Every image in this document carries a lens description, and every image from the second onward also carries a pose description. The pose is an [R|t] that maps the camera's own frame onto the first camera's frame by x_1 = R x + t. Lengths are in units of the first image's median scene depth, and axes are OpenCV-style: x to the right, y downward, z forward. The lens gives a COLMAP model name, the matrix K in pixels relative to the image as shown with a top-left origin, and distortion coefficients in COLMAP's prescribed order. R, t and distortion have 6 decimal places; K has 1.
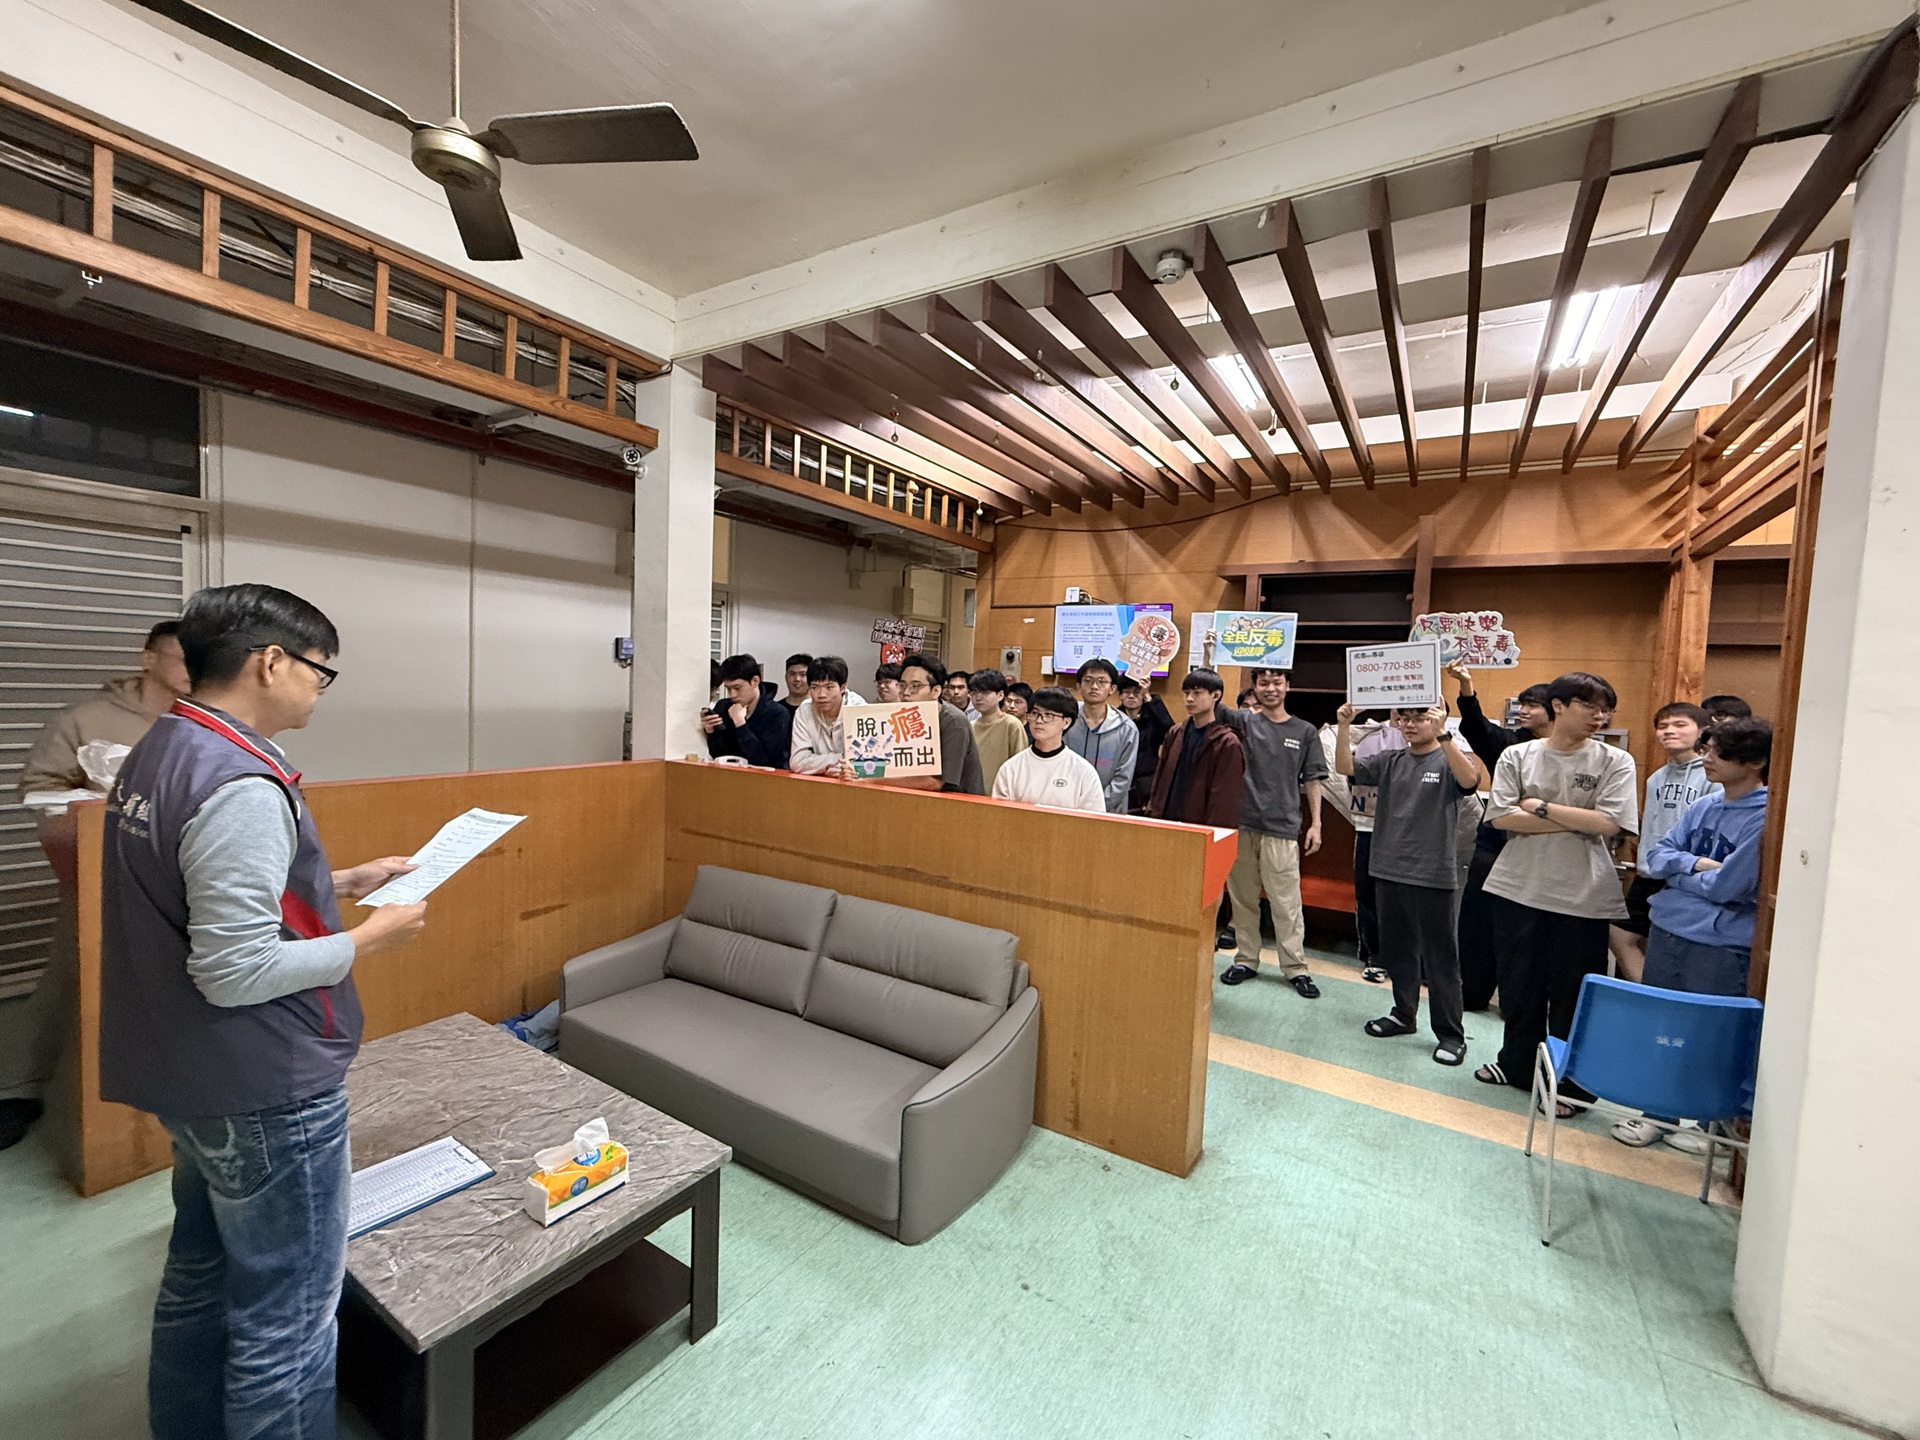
lens RADIAL K [[802.1, 0, 960.0], [0, 802.1, 720.0], [0, 0, 1]] dist [0.006038, 0.000001]
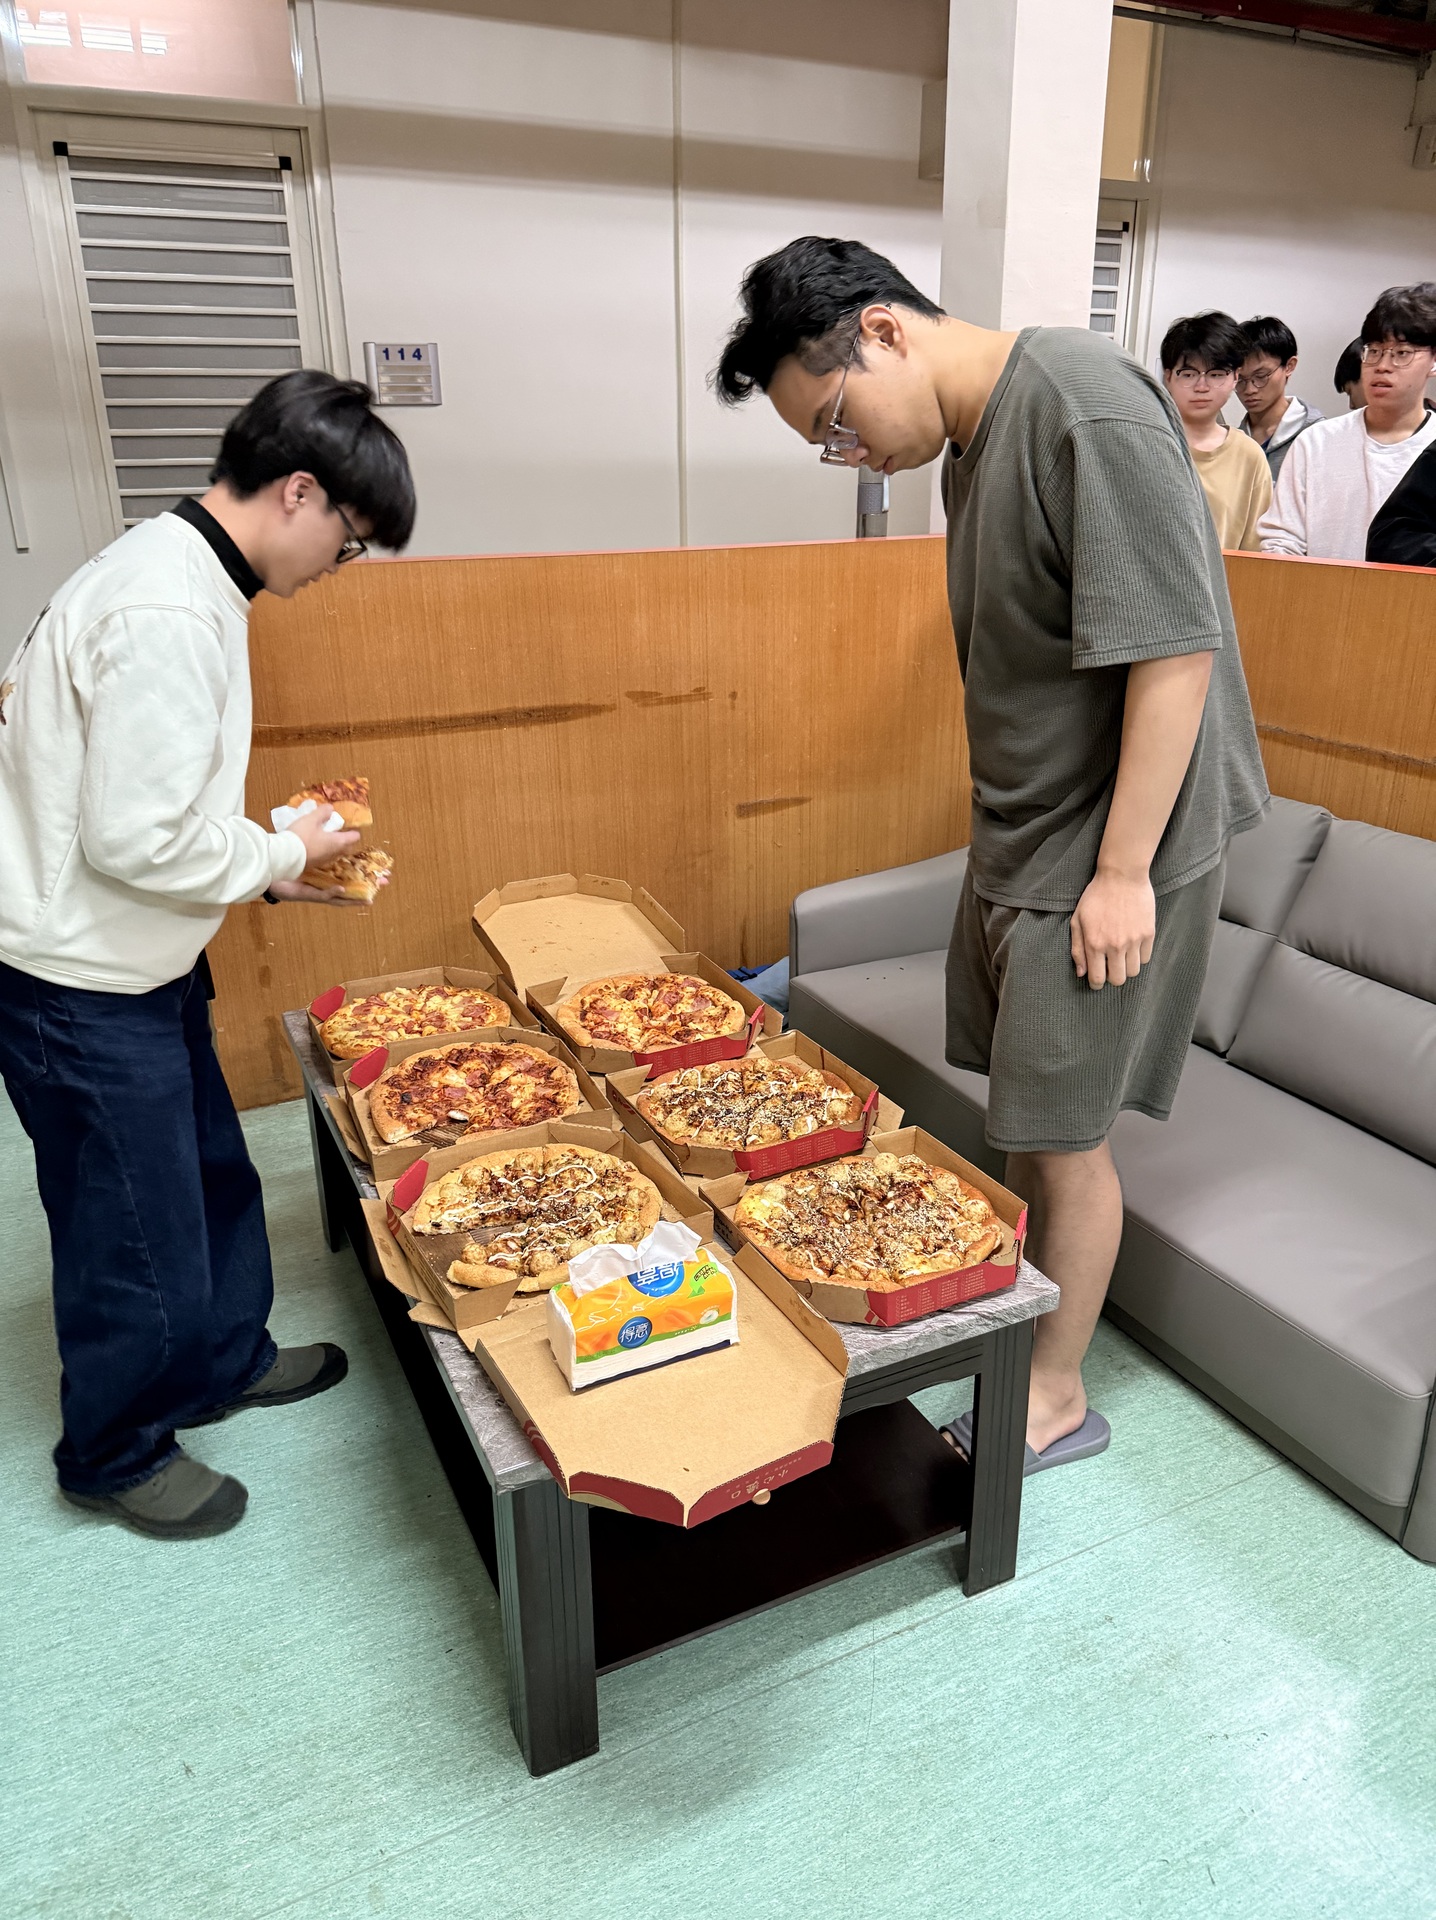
lens RADIAL K [[1362.7, 0, 718.0], [0, 1362.7, 960.0], [0, 0, 1]] dist [0.090068, -0.103891]
pose [[0.848210, 0.136991, -0.511638, -0.031693], [0.018001, 0.957960, 0.286337, 0.057501], [0.529354, -0.252084, 0.810085, 0.145512]]
